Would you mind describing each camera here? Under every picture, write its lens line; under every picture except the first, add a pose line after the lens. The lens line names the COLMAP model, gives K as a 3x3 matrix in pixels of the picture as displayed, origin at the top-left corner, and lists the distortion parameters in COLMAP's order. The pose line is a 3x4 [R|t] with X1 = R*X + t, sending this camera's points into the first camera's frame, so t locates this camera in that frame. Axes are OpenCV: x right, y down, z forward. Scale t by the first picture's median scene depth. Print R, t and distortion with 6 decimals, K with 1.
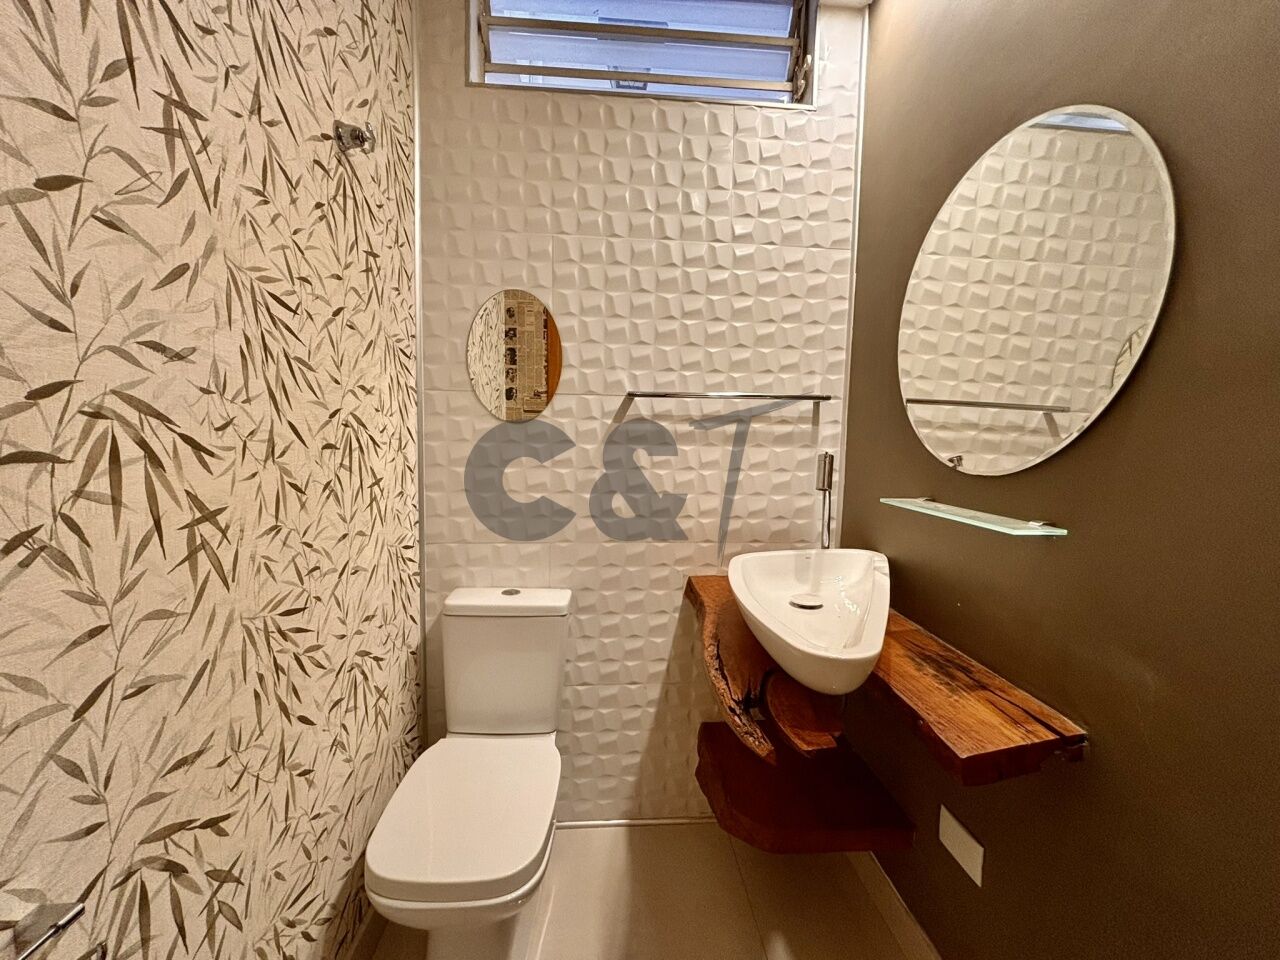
lens RADIAL K [[515.1, 0, 640.9], [0, 515.1, 477.6], [0, 0, 1]] dist [0.001532, -0.000424]
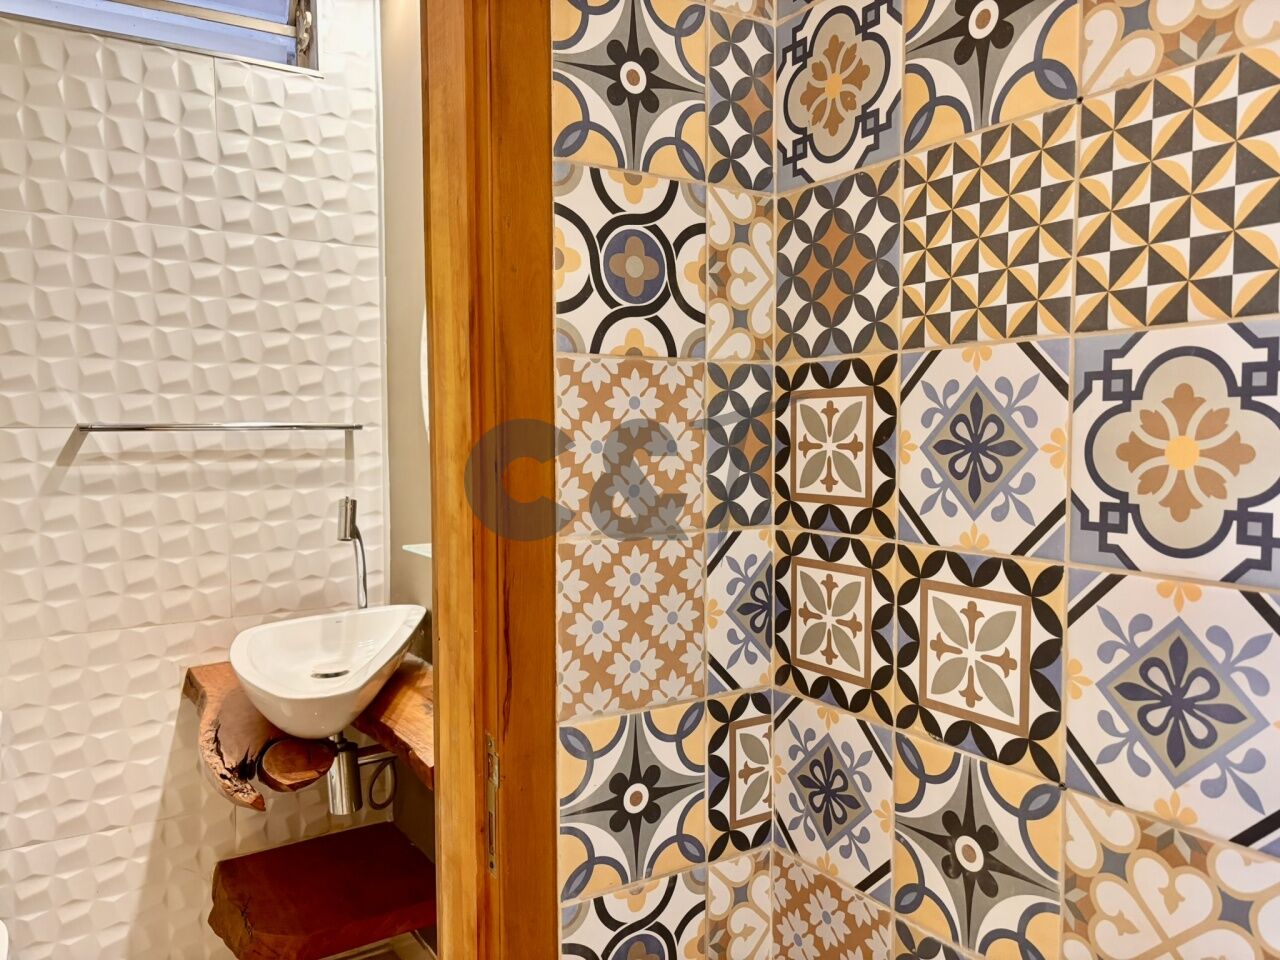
lens RADIAL K [[975.8, 0, 640.0], [0, 975.8, 480.0], [0, 0, 1]] dist [0.042817, -0.054924]
pose [[0.878551, -0.050462, 0.474975, 0.006836], [0.060981, 0.998116, -0.006753, -0.030144], [-0.473740, 0.034897, 0.879973, -0.583685]]
